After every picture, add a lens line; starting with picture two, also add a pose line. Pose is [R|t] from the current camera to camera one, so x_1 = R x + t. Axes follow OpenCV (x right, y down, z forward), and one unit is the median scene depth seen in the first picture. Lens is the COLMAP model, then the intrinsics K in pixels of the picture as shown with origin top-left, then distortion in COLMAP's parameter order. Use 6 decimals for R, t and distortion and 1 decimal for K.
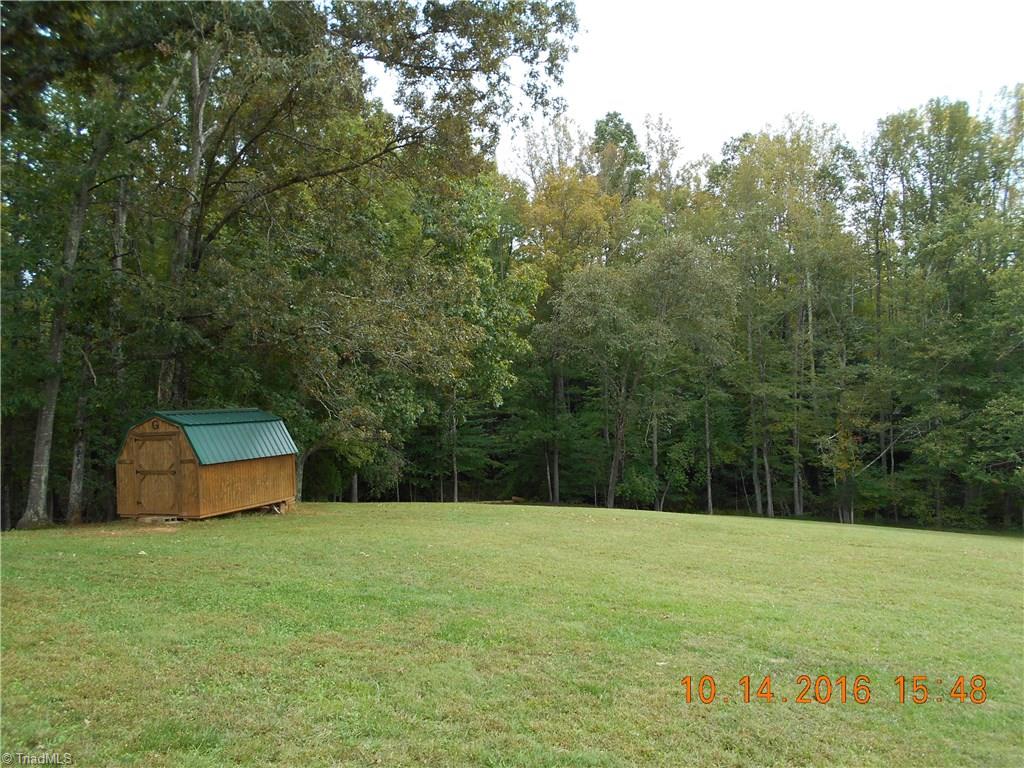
lens RADIAL K [[796.8, 0, 510.2], [0, 796.8, 388.8], [0, 0, 1]] dist [-0.026768, 0.064837]
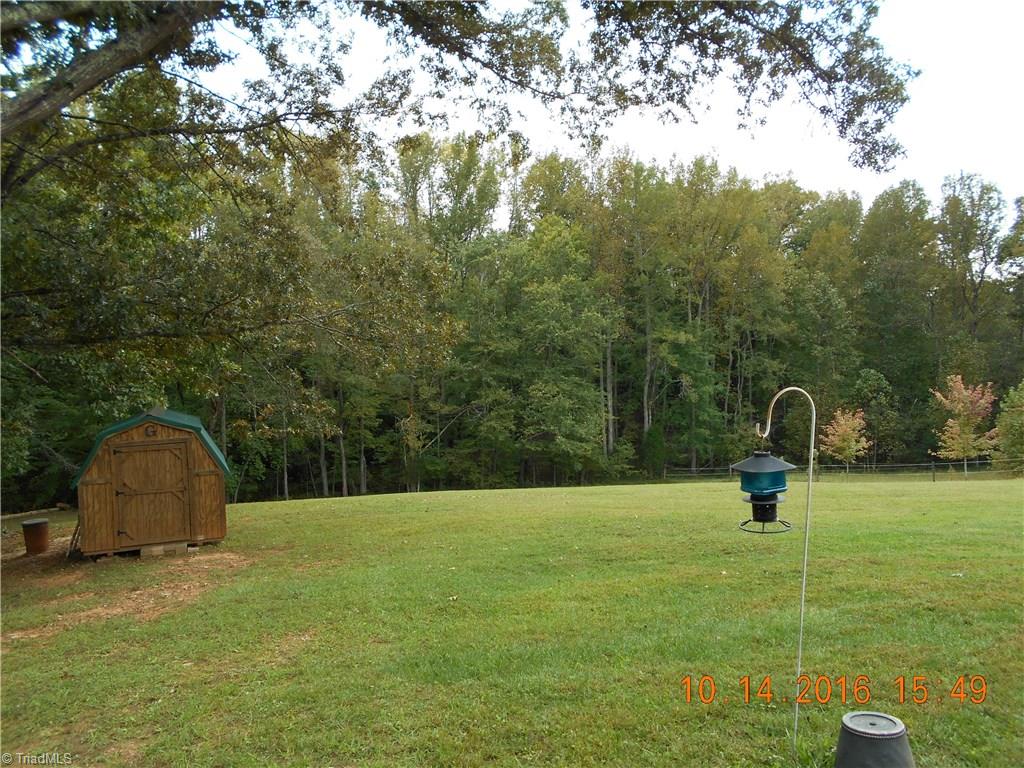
lens RADIAL K [[811.1, 0, 516.9], [0, 811.1, 382.1], [0, 0, 1]] dist [-0.094268, 0.175014]
pose [[0.728131, -0.005638, 0.685415, -0.624385], [-0.001863, 0.999946, 0.010204, -0.011175], [-0.685435, -0.008707, 0.728081, 0.141982]]
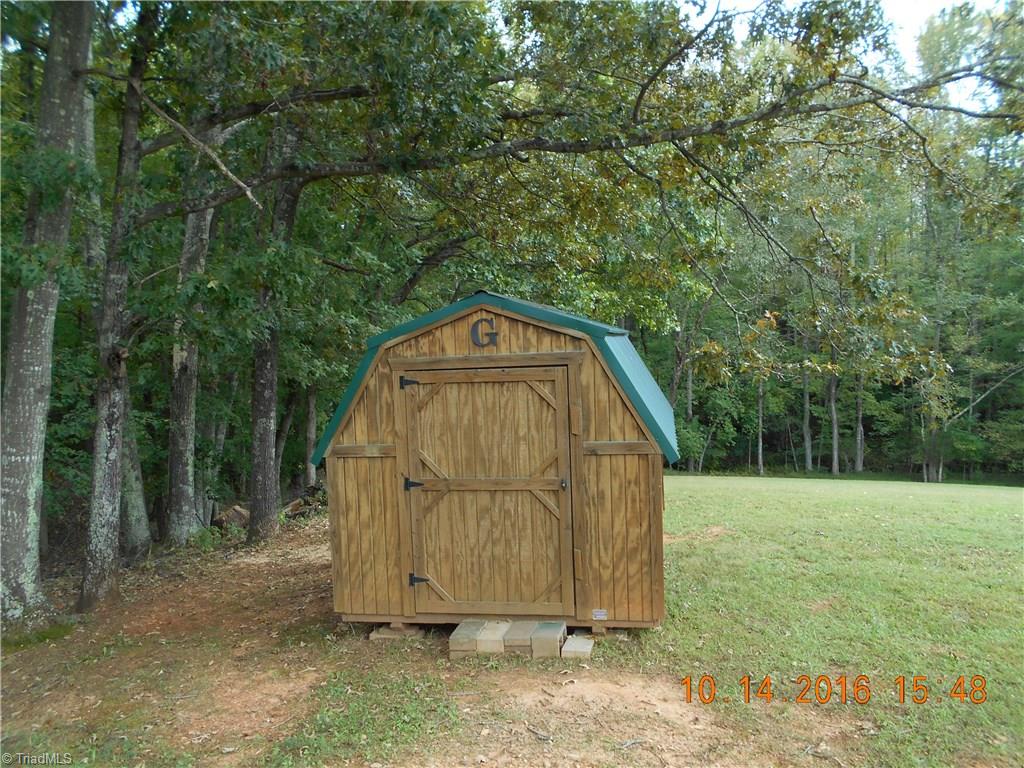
lens RADIAL K [[796.8, 0, 510.2], [0, 796.8, 388.8], [0, 0, 1]] dist [-0.026768, 0.064837]
pose [[0.984027, -0.005930, 0.177920, -0.421529], [-0.005899, 0.997810, 0.065883, 0.039524], [-0.177921, -0.065880, 0.981837, 0.591196]]
